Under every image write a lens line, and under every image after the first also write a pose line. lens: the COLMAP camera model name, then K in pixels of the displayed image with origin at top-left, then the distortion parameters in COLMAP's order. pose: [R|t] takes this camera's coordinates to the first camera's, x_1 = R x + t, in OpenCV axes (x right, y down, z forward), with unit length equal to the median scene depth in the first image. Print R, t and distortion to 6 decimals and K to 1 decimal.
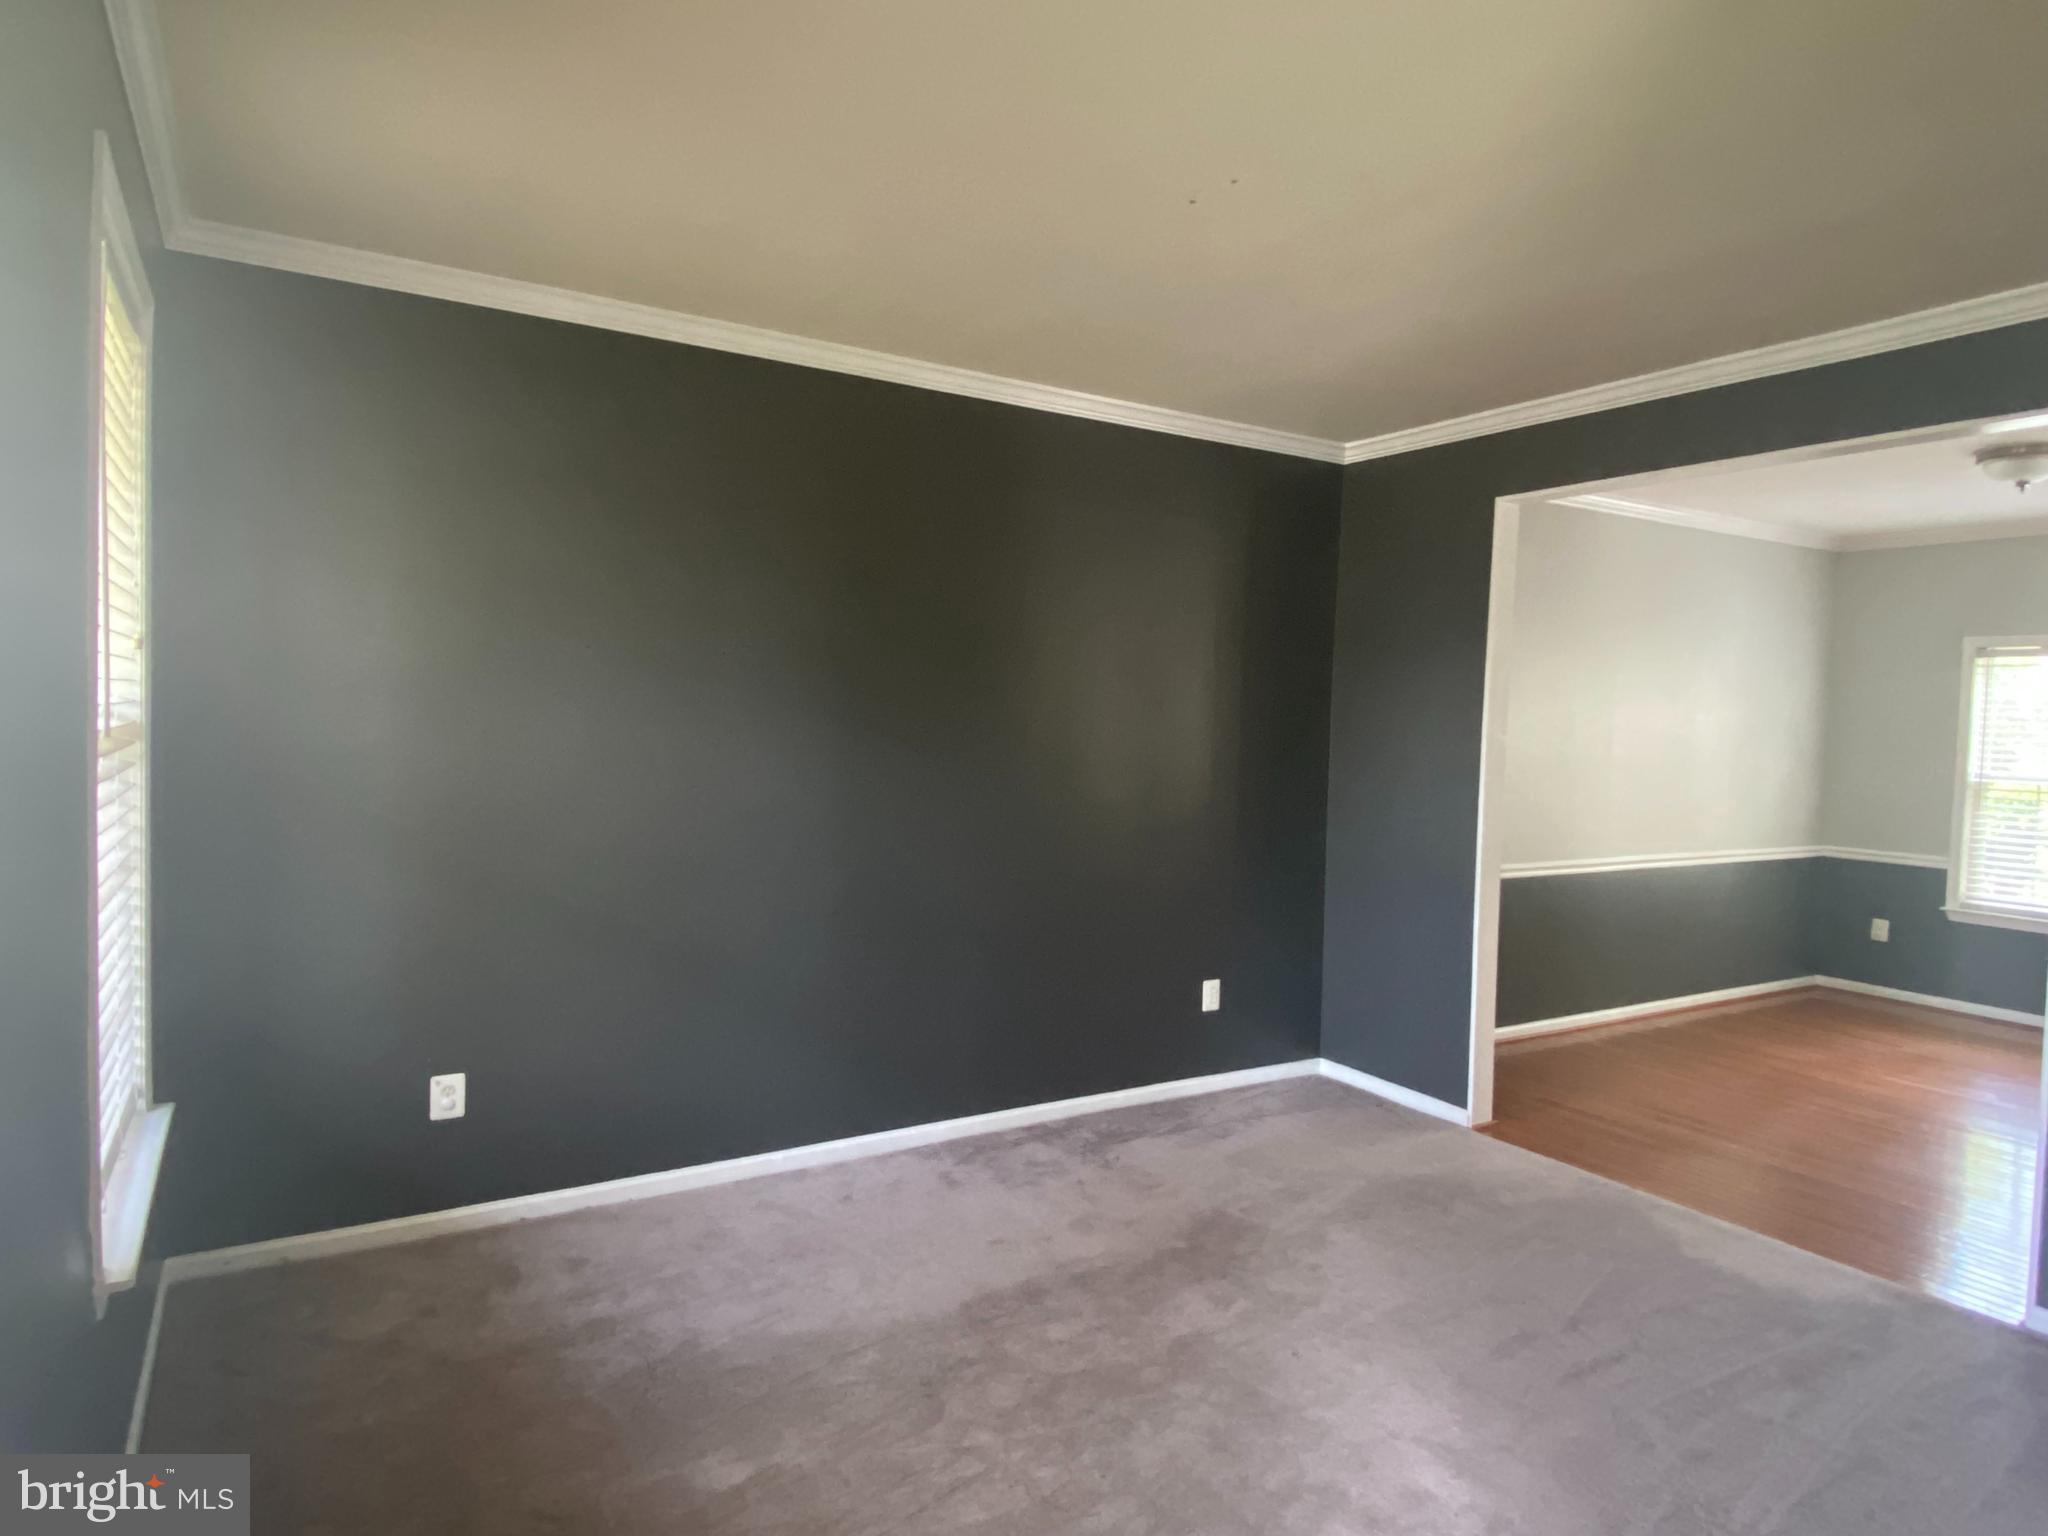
lens RADIAL K [[1199.7, 0, 1013.0], [0, 1199.7, 757.5], [0, 0, 1]] dist [0.027587, -0.037453]
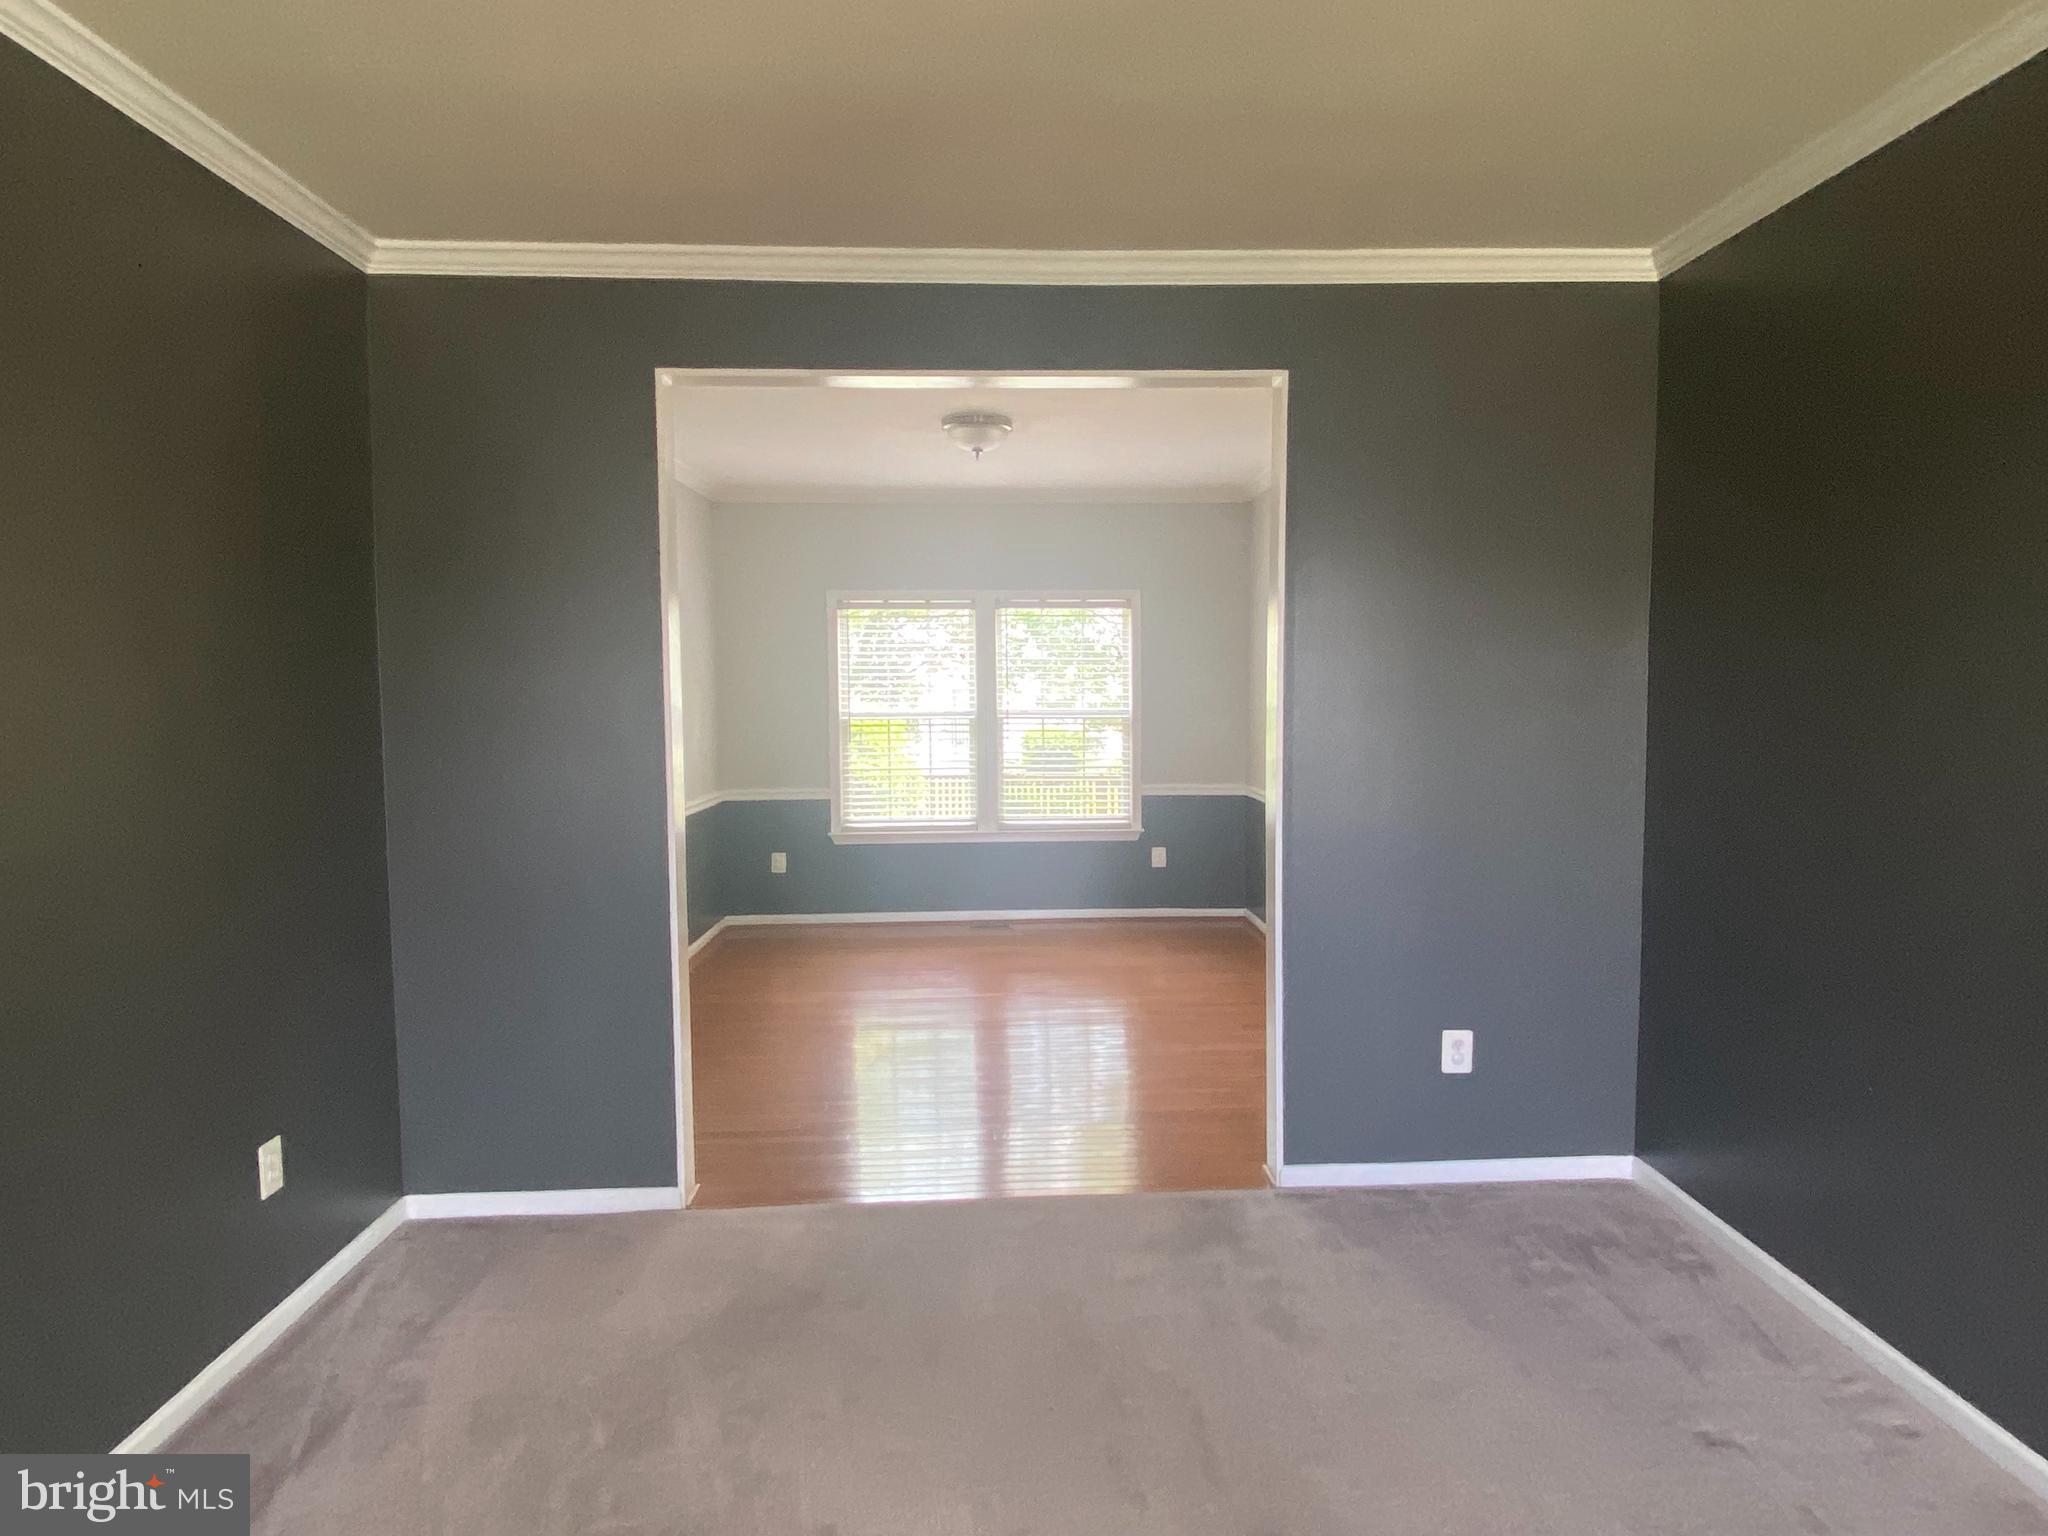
lens RADIAL K [[1199.7, 0, 1030.3], [0, 1199.7, 761.4], [0, 0, 1]] dist [0.027587, -0.037453]
pose [[0.476419, -0.086674, 0.874936, -0.111071], [0.054386, 0.996129, 0.069066, -0.009479], [-0.877535, 0.014680, 0.479289, 0.314766]]
